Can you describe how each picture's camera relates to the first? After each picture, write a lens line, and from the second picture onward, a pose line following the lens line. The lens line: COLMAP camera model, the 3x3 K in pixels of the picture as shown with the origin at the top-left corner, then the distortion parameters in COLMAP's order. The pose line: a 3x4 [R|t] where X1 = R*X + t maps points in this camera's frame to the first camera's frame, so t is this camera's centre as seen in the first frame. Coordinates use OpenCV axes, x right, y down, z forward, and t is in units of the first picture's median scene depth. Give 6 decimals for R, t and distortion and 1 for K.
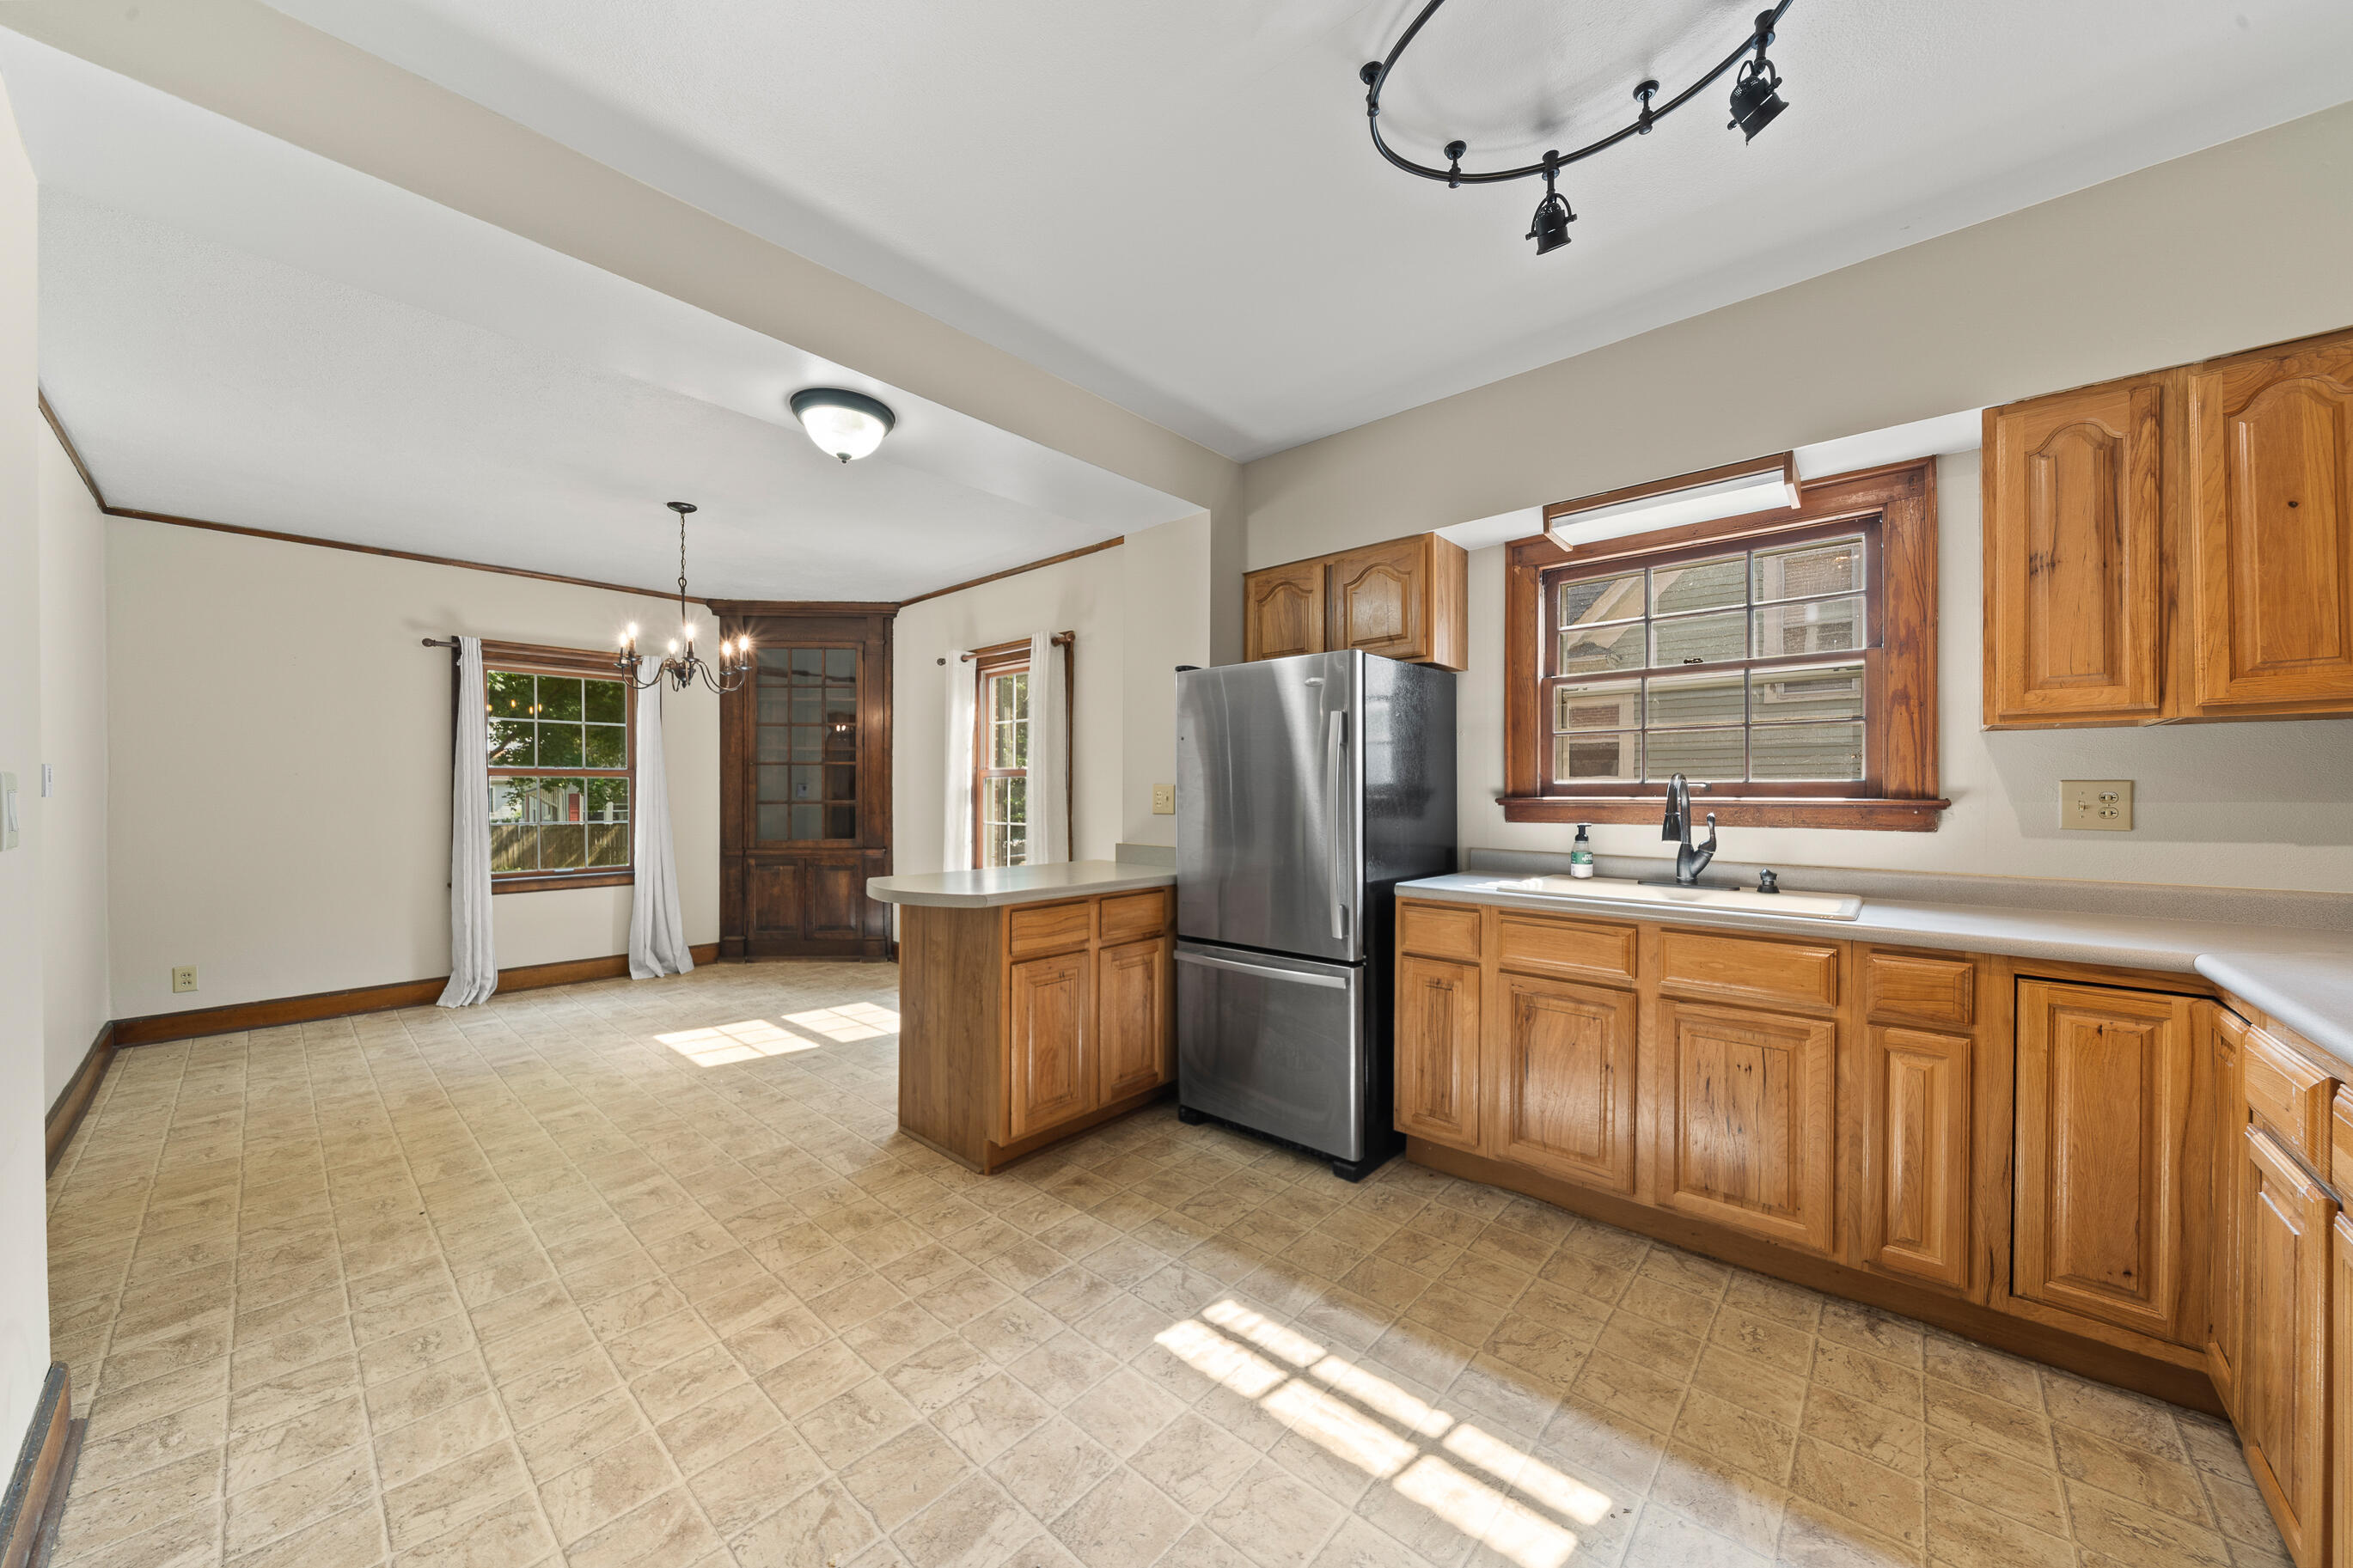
lens RADIAL K [[811.0, 0, 1185.0], [0, 811.0, 804.0], [0, 0, 1]] dist [-0.001444, -0.000252]
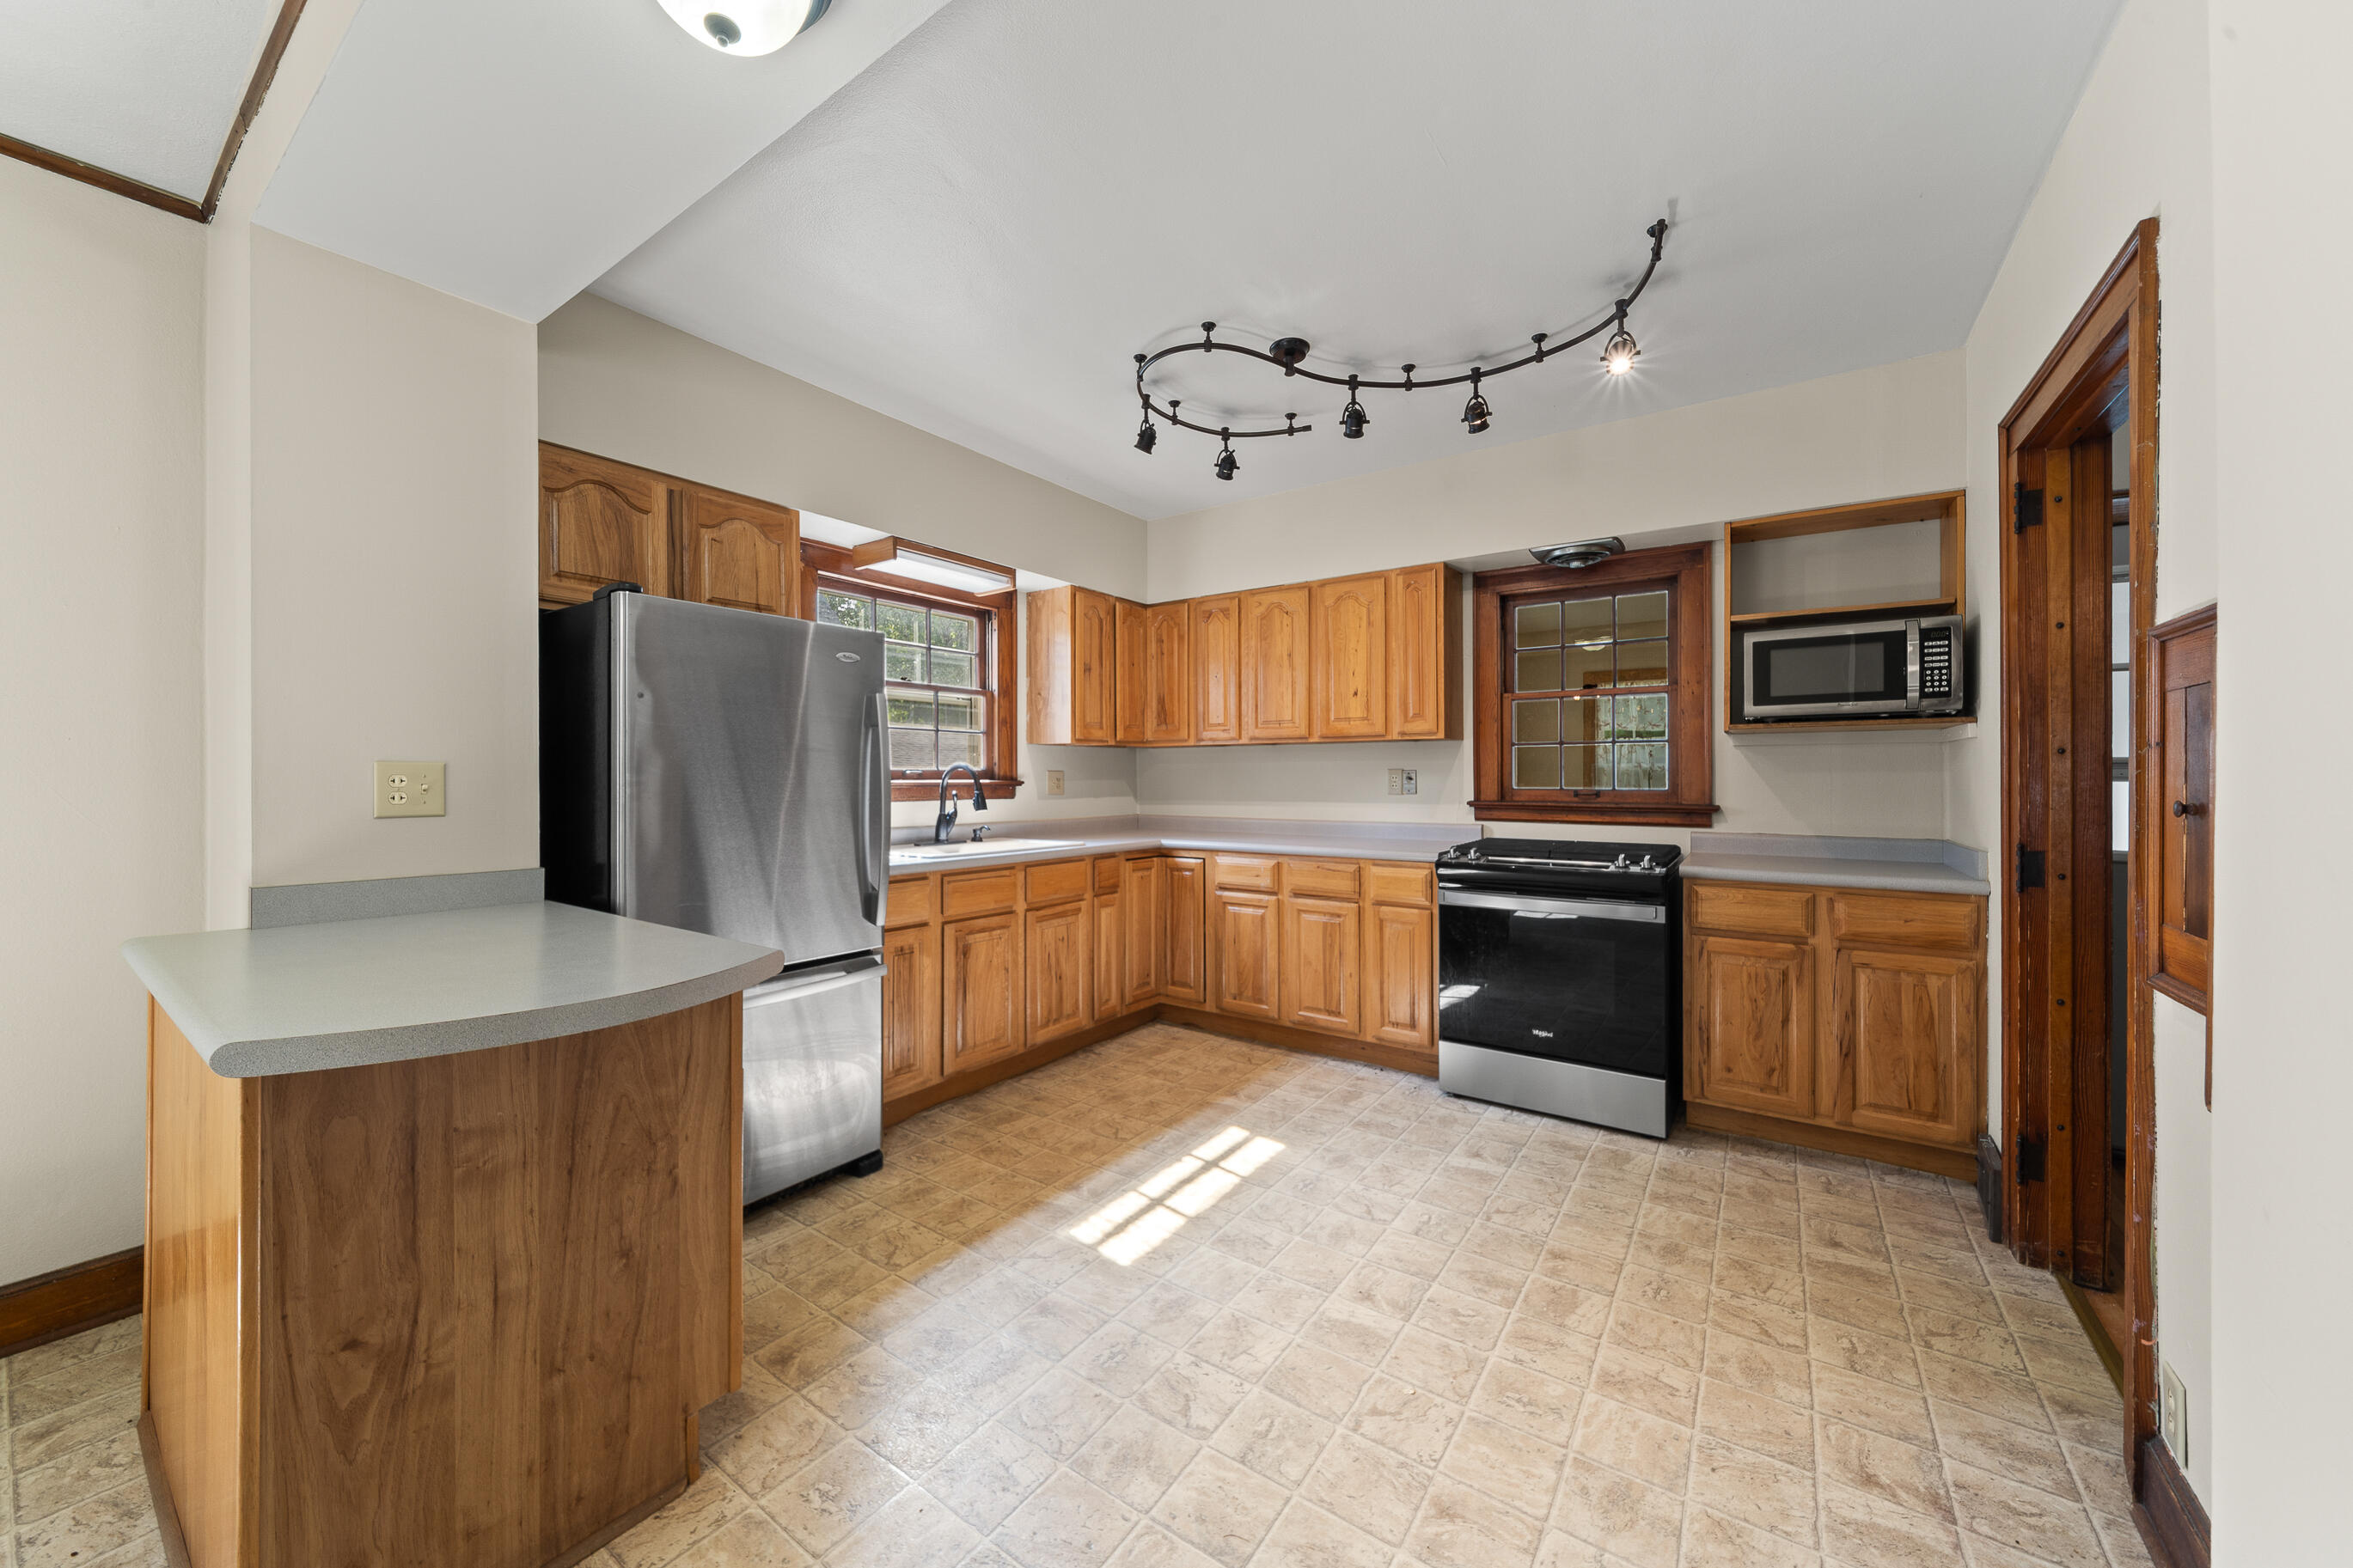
lens RADIAL K [[811.0, 0, 1182.7], [0, 811.0, 769.8], [0, 0, 1]] dist [-0.001444, -0.000252]
pose [[-0.093019, 0.008232, 0.995630, -1.203872], [0.014621, 0.999869, -0.006902, -0.014122], [-0.995557, 0.013915, -0.093127, 1.056933]]
